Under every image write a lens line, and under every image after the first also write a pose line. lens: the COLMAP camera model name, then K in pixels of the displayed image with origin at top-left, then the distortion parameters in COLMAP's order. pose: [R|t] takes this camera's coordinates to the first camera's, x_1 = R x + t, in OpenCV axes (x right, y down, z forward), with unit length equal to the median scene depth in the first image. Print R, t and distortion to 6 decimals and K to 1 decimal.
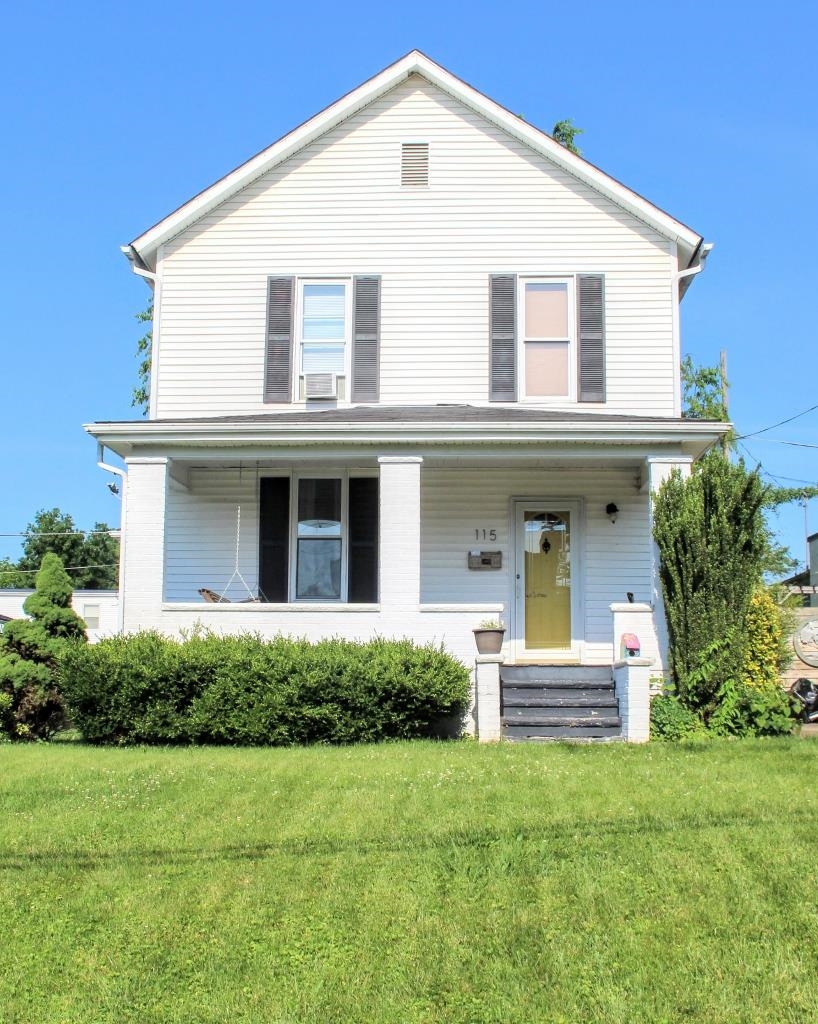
lens RADIAL K [[1153.6, 0, 409.3], [0, 1153.6, 586.3], [0, 0, 1]] dist [-0.091259, -0.004910]
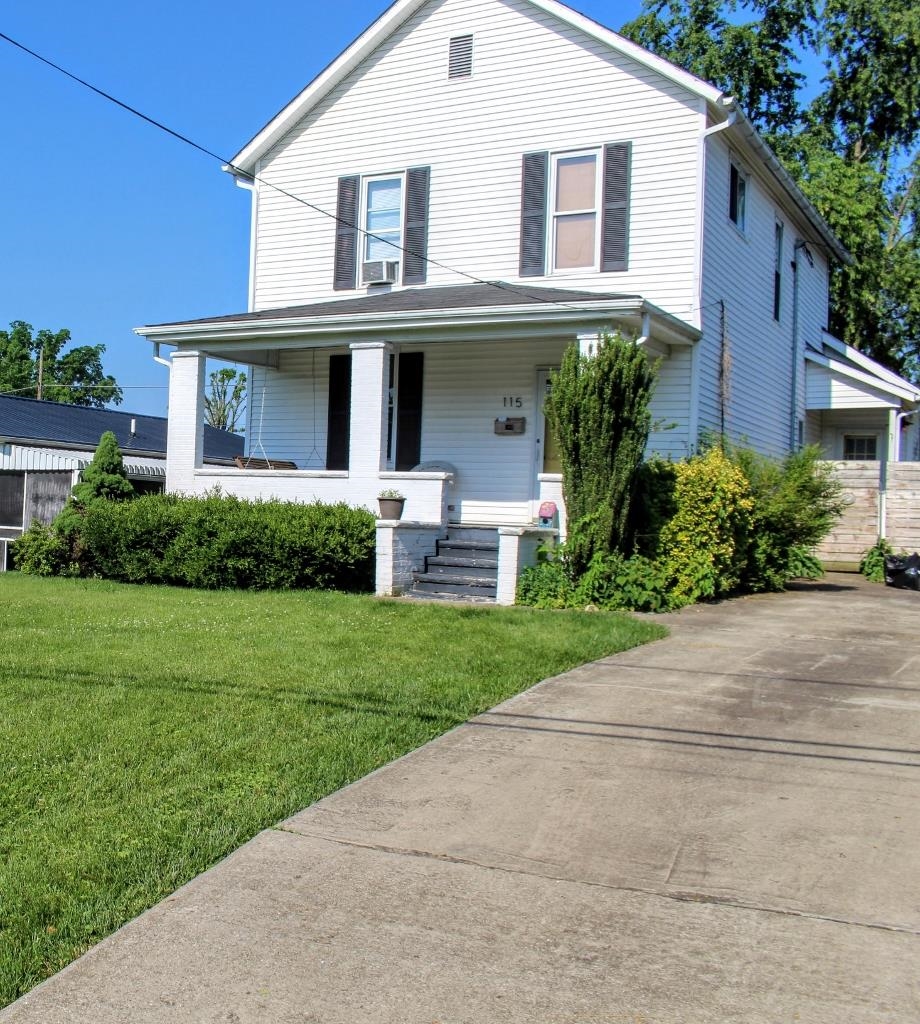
lens RADIAL K [[1136.8, 0, 460.0], [0, 1136.8, 512.0], [0, 0, 1]] dist [-0.079683, 0.004128]
pose [[0.901091, 0.029872, -0.432600, 0.485093], [0.012101, 0.995504, 0.093948, -0.042467], [0.433461, -0.089891, 0.896678, 0.011078]]
